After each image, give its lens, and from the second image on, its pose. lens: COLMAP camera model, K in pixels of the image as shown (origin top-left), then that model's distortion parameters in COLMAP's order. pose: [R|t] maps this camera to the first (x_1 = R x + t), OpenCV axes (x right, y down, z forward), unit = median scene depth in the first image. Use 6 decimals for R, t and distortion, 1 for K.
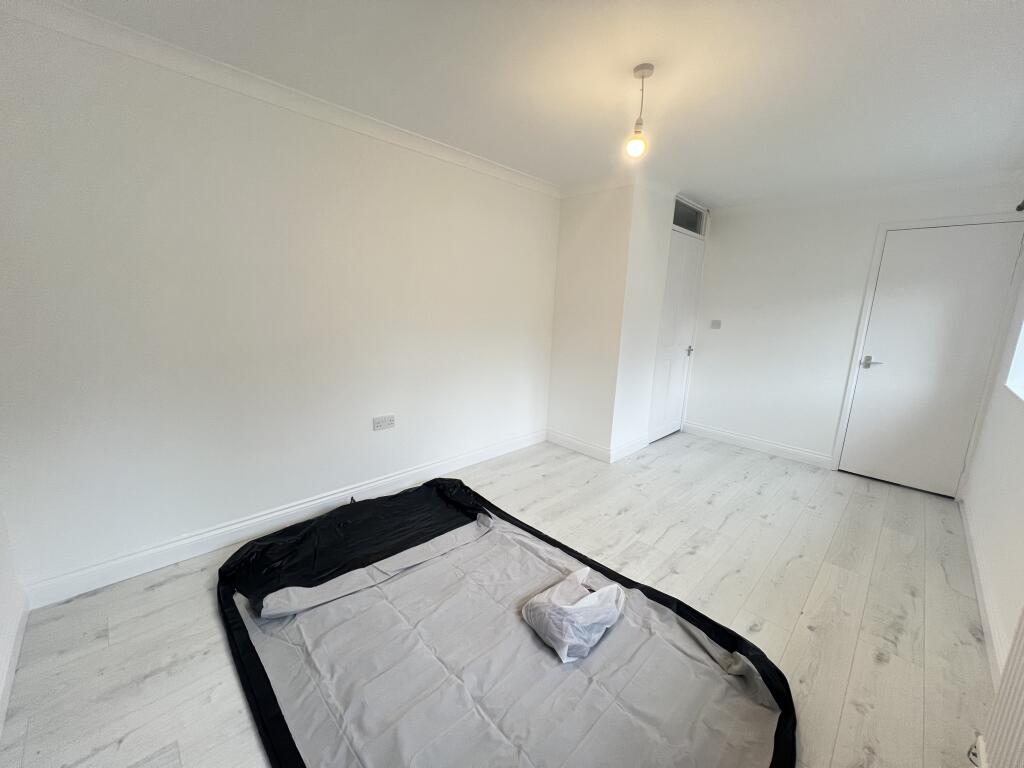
lens RADIAL K [[409.5, 0, 509.6], [0, 409.5, 381.2], [0, 0, 1]] dist [-0.000142, -0.000090]
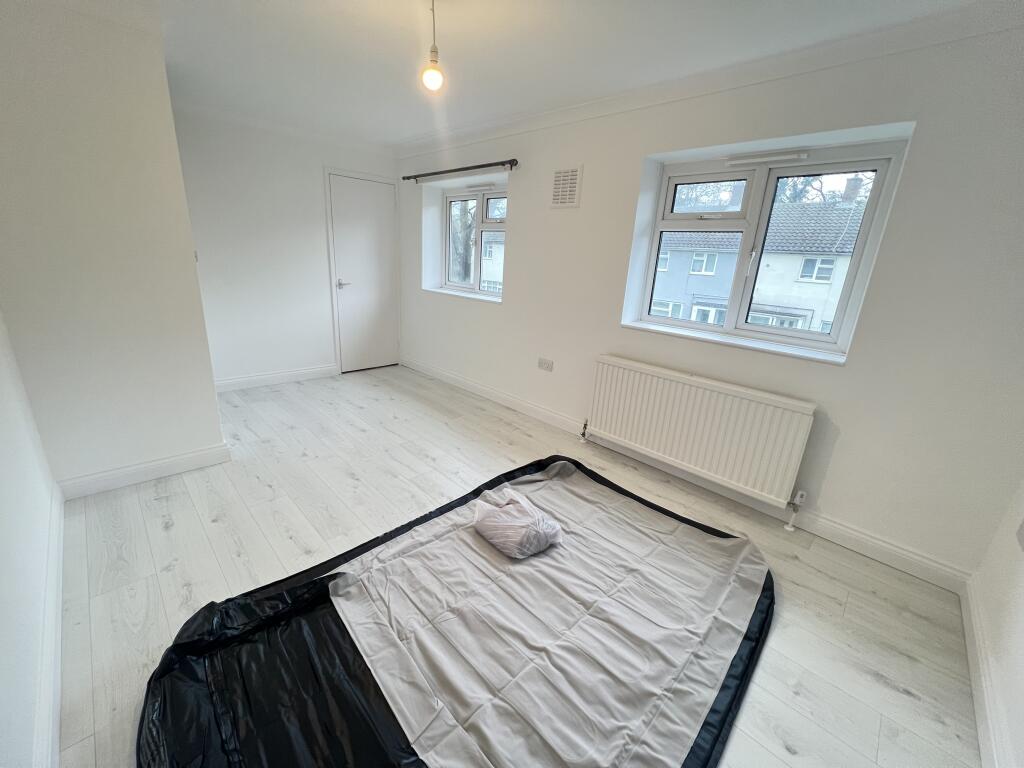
lens RADIAL K [[409.5, 0, 508.7], [0, 409.5, 382.3], [0, 0, 1]] dist [-0.000142, -0.000090]
pose [[-0.006069, -0.334423, 0.942404, -0.513334], [0.128949, 0.934291, 0.332374, -0.140572], [-0.991633, 0.123539, 0.037454, 0.572172]]
